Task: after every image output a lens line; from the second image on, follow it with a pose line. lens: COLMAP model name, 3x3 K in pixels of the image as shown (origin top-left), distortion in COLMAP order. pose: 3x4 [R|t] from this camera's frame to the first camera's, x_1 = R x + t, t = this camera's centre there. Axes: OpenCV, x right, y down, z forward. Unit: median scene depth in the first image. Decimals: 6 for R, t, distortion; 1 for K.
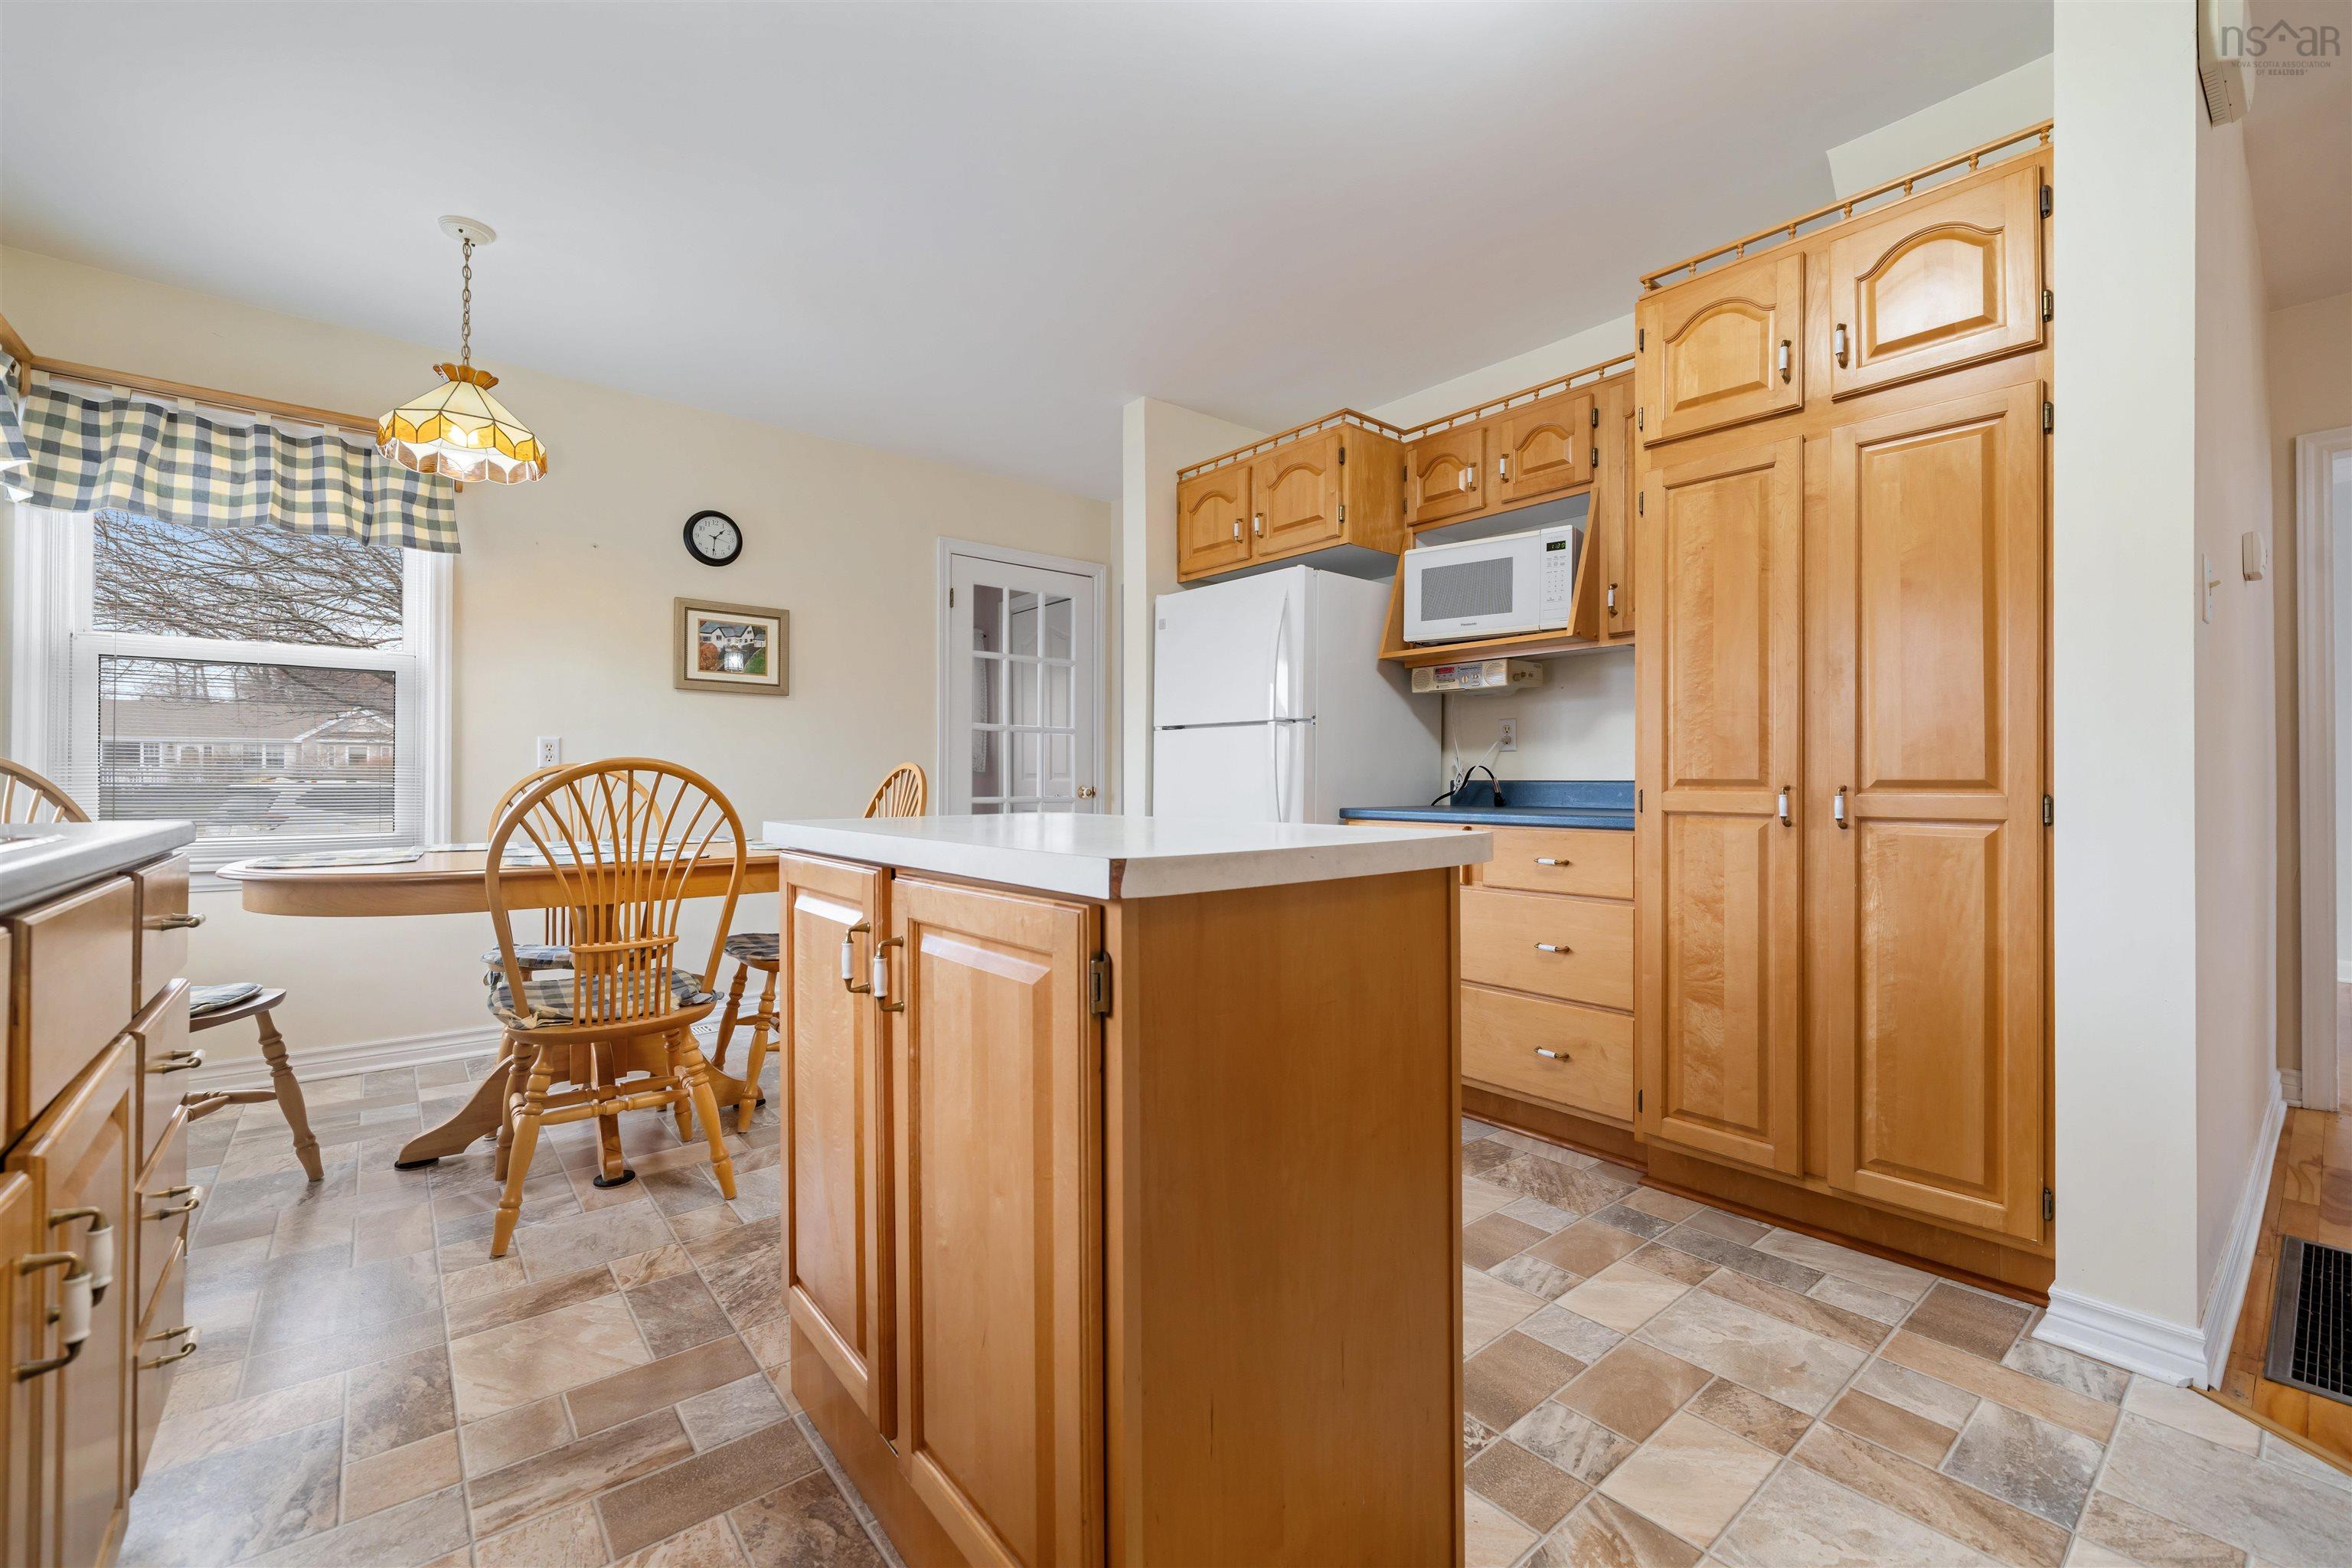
lens RADIAL K [[968.0, 0, 1173.3], [0, 968.0, 781.3], [0, 0, 1]] dist [0.001927, -0.000007]
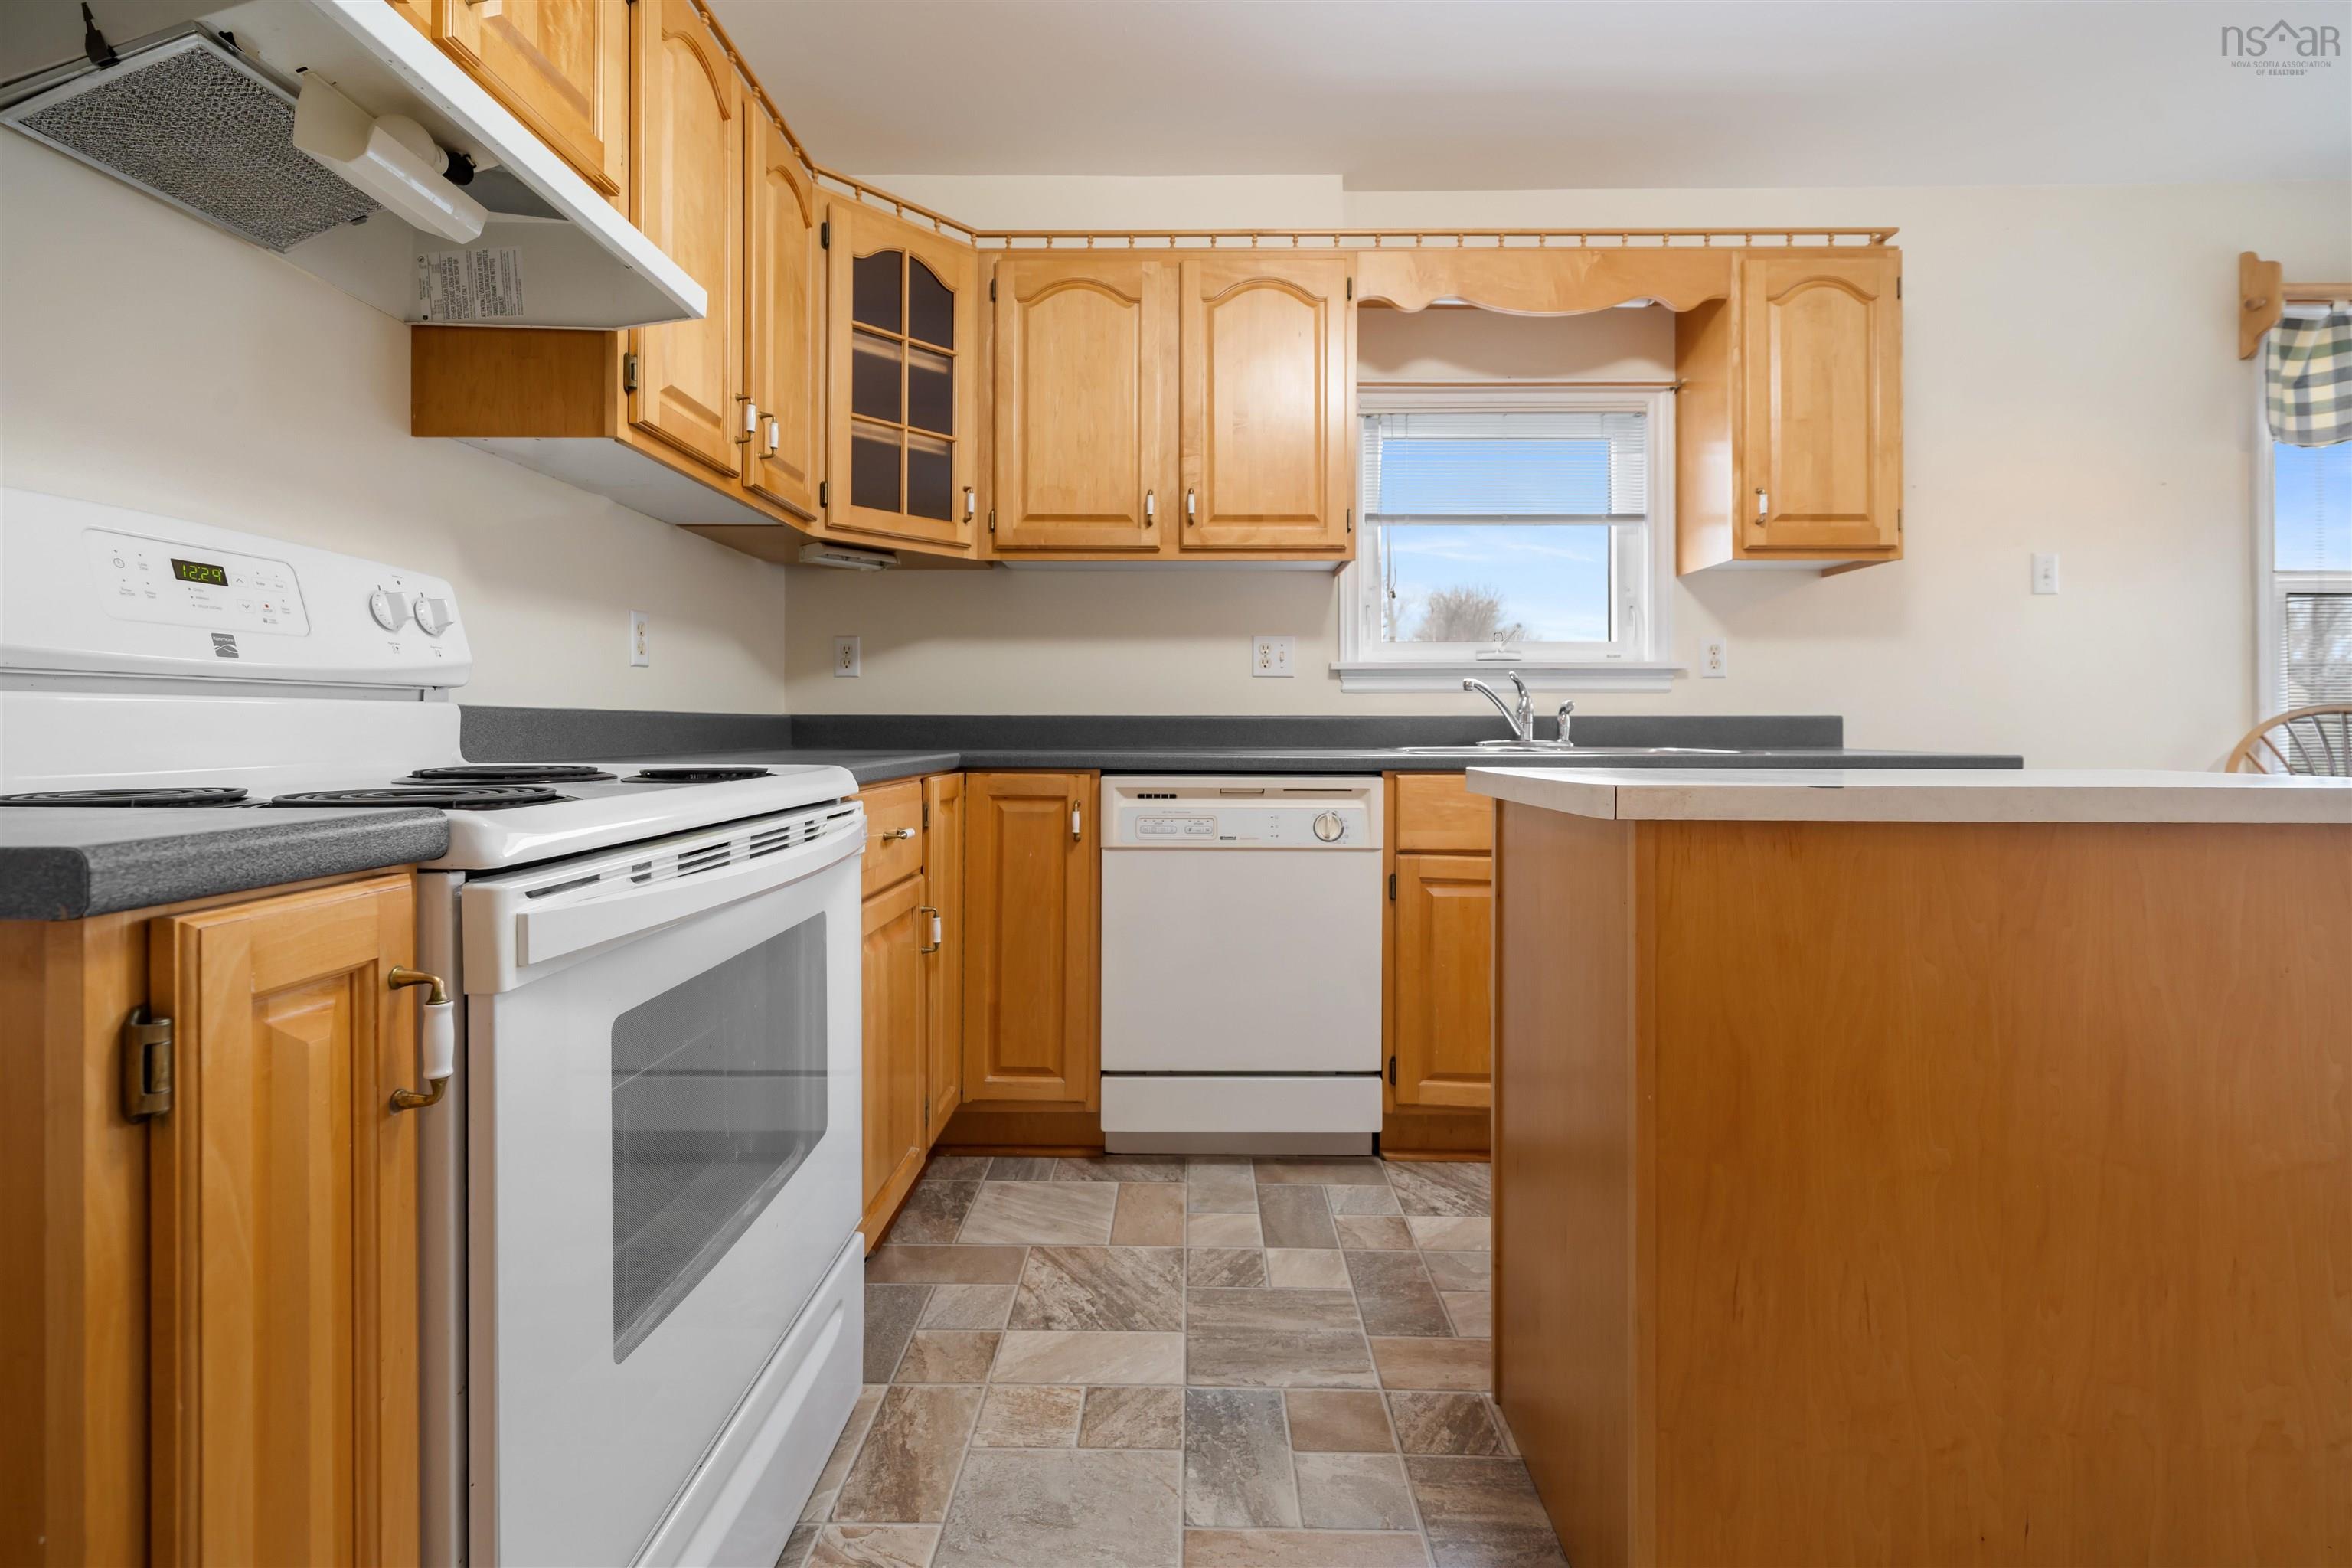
lens RADIAL K [[1018.5, 0, 1182.4], [0, 1018.5, 720.0], [0, 0, 1]] dist [0.003720, -0.000495]
pose [[-0.641186, -0.007060, -0.767353, 0.518507], [0.000458, 0.999954, -0.009583, 0.004490], [0.767386, -0.006496, -0.641153, 0.495402]]
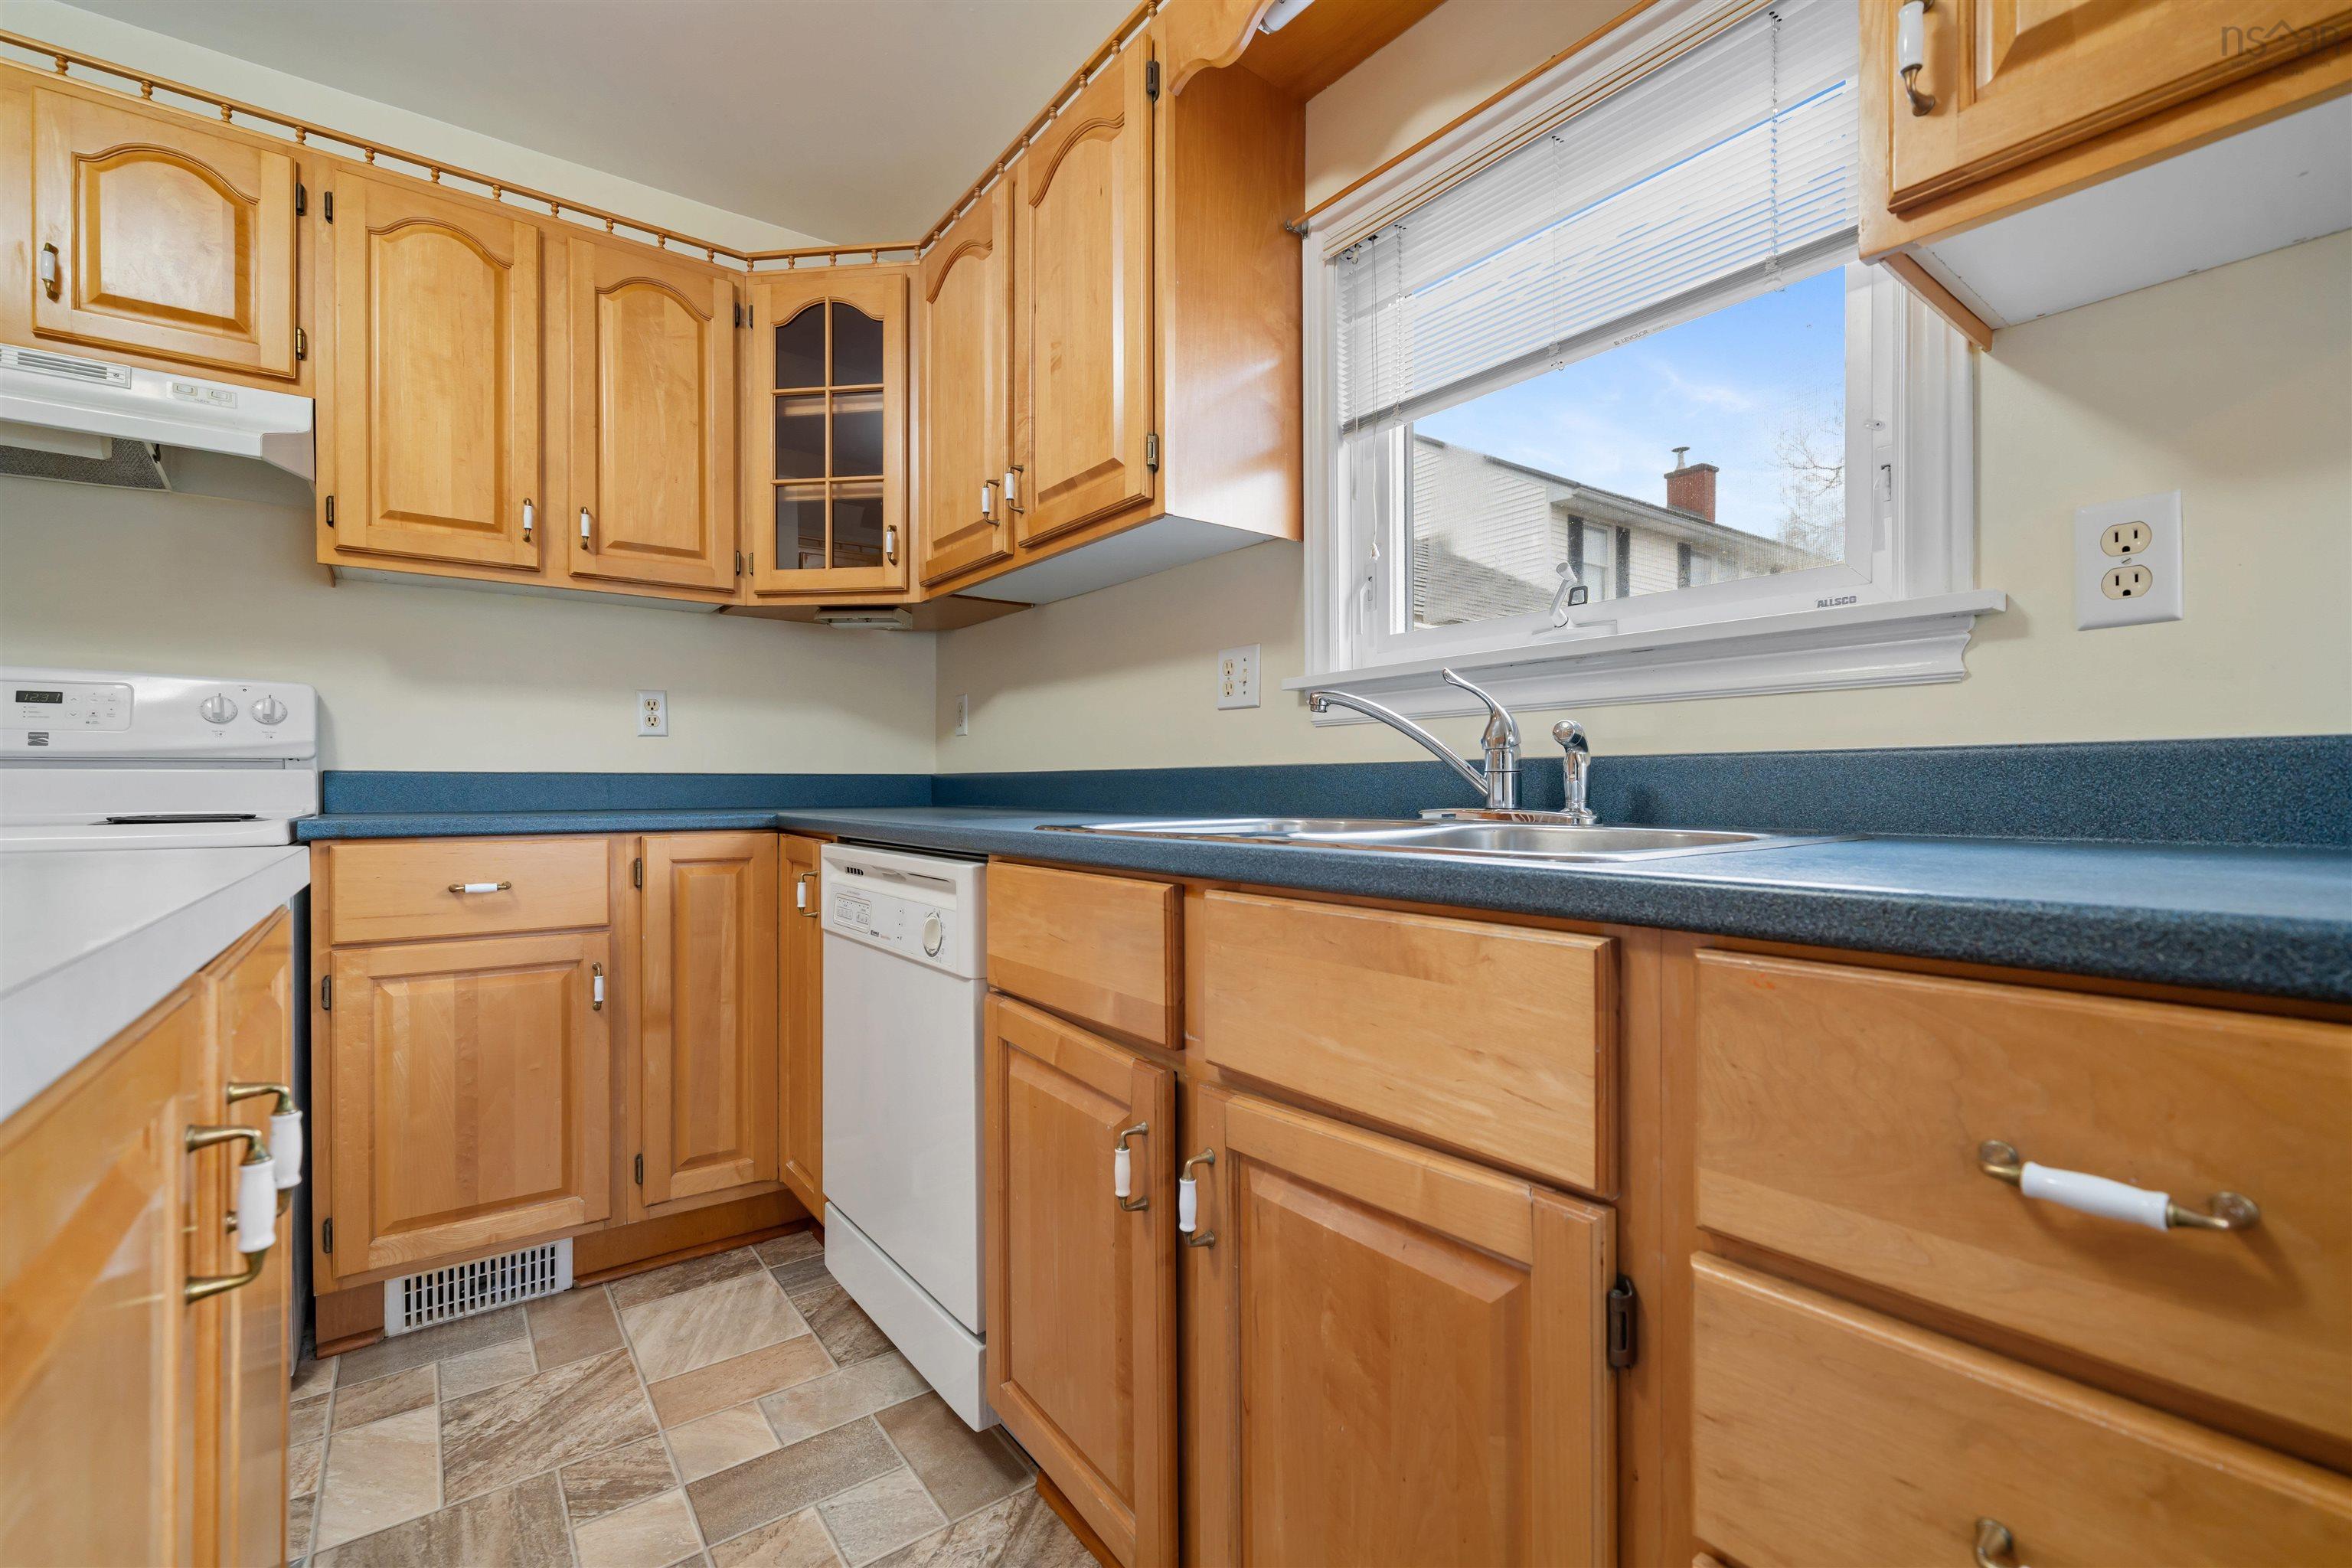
lens RADIAL K [[1018.5, 0, 1177.8], [0, 1018.5, 789.5], [0, 0, 1]] dist [0.003720, -0.000495]
pose [[-0.998997, 0.000865, 0.044773, -0.301723], [0.000869, 1.000000, 0.000088, 0.005522], [-0.044773, 0.000127, -0.998997, 0.591986]]
